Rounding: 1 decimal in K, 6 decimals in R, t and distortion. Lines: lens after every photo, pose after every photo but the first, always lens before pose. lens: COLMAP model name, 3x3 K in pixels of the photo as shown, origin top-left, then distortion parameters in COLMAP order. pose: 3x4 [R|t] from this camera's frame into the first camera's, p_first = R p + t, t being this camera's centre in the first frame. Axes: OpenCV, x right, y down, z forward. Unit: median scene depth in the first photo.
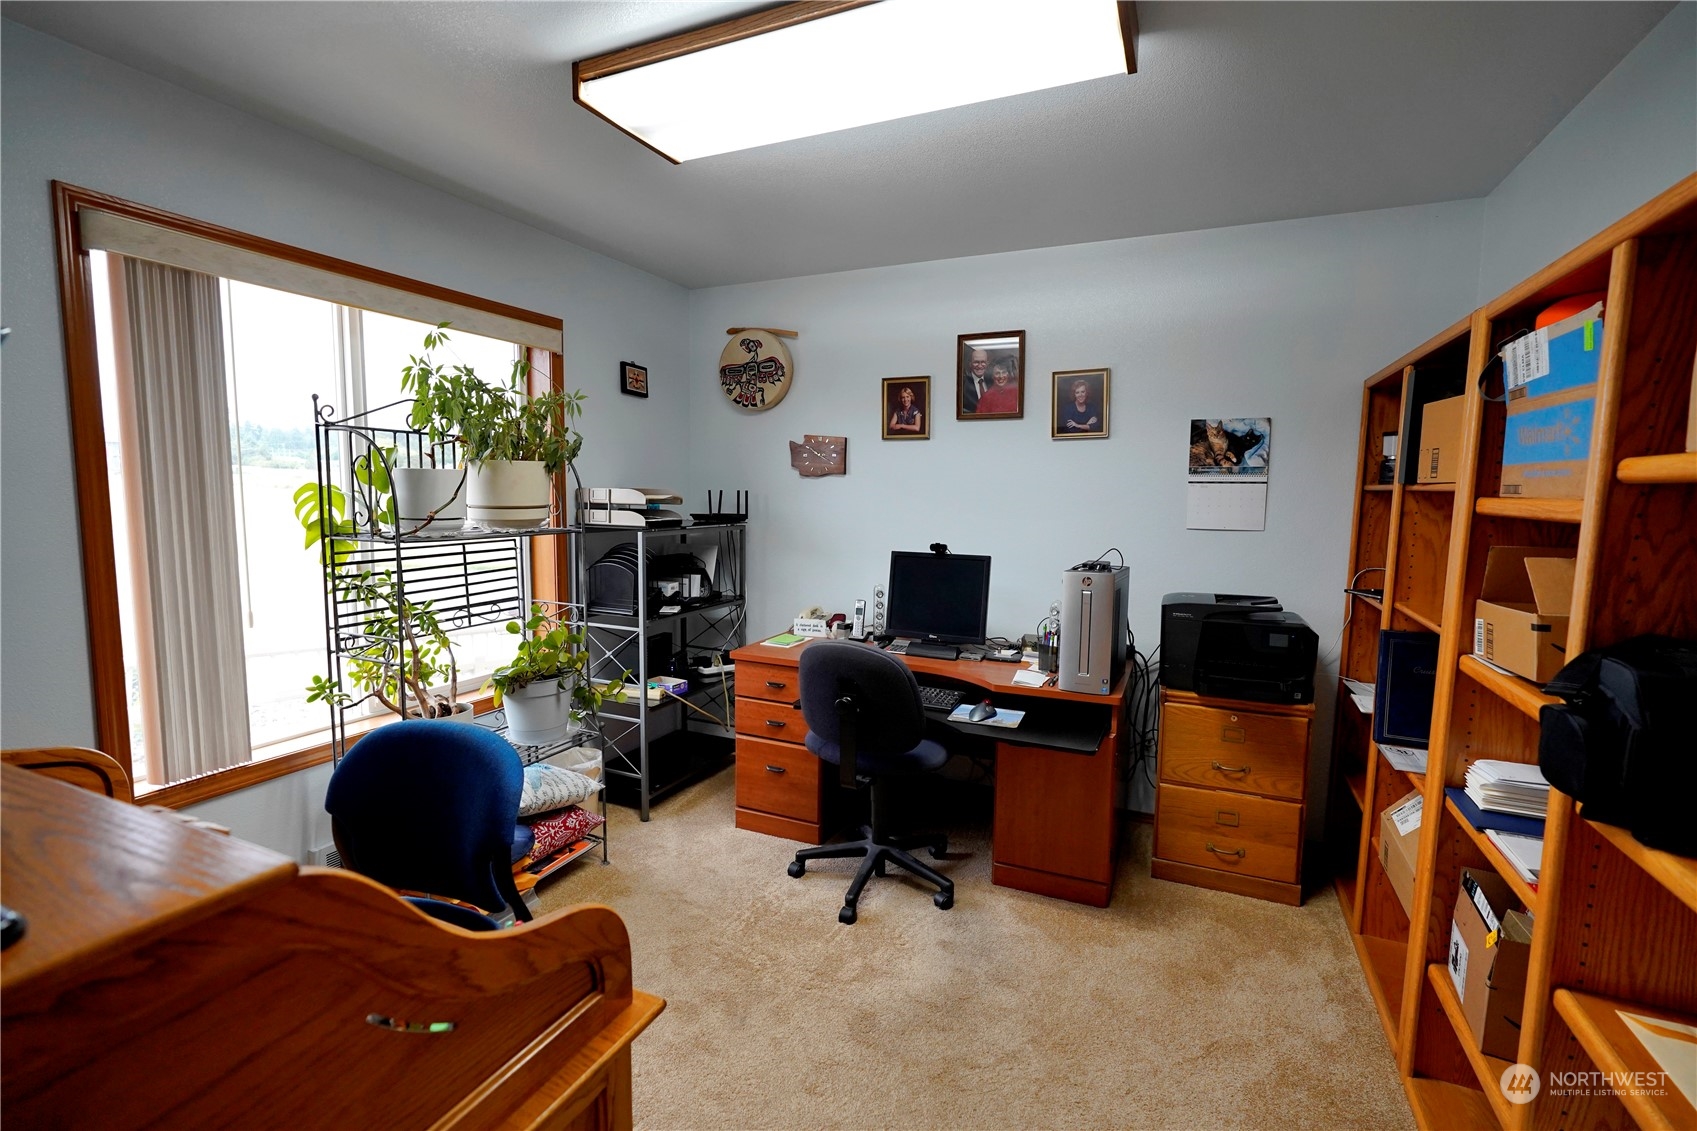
lens RADIAL K [[761.2, 0, 852.3], [0, 761.2, 559.1], [0, 0, 1]] dist [-0.004949, 0.000394]
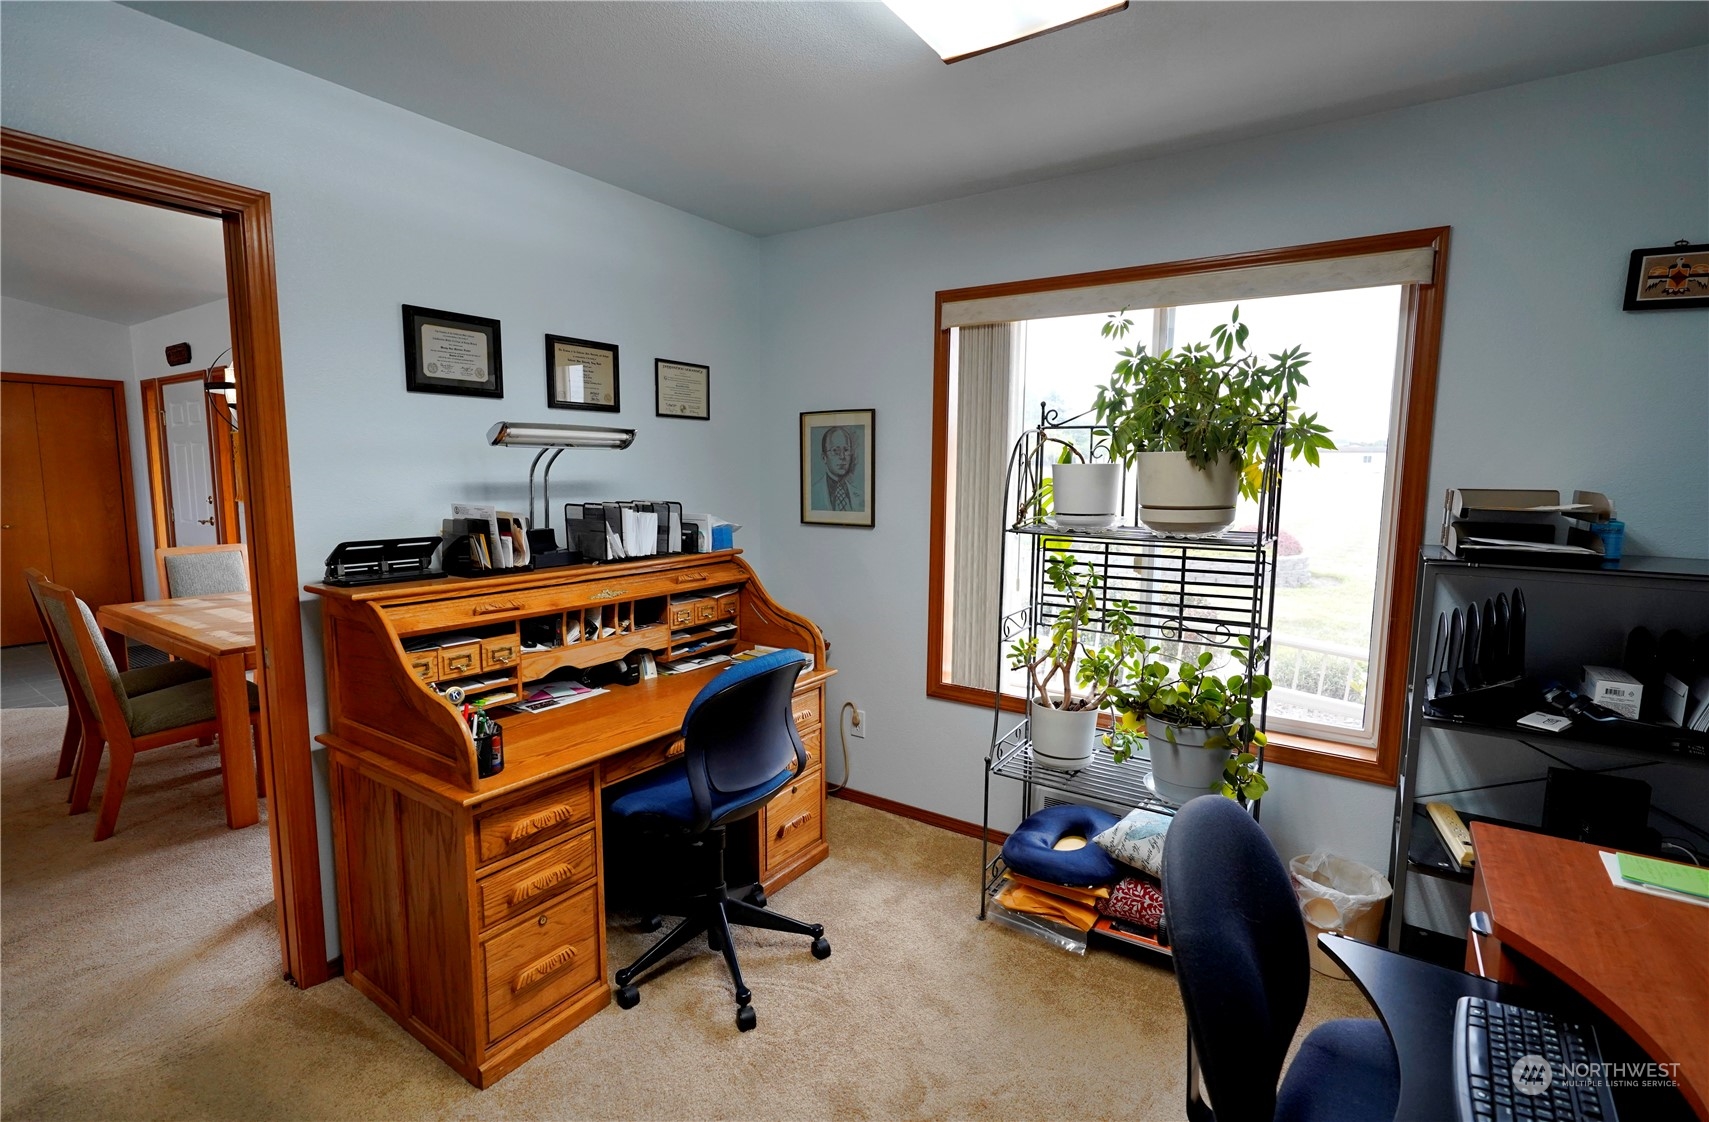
lens RADIAL K [[766.2, 0, 854.5], [0, 766.2, 561.0], [0, 0, 1]] dist [-0.001194, -0.000093]
pose [[-0.155086, 0.102542, -0.982565, 0.465232], [-0.105411, 0.987203, 0.119664, -0.077263], [0.982261, 0.122131, -0.142292, 0.819779]]
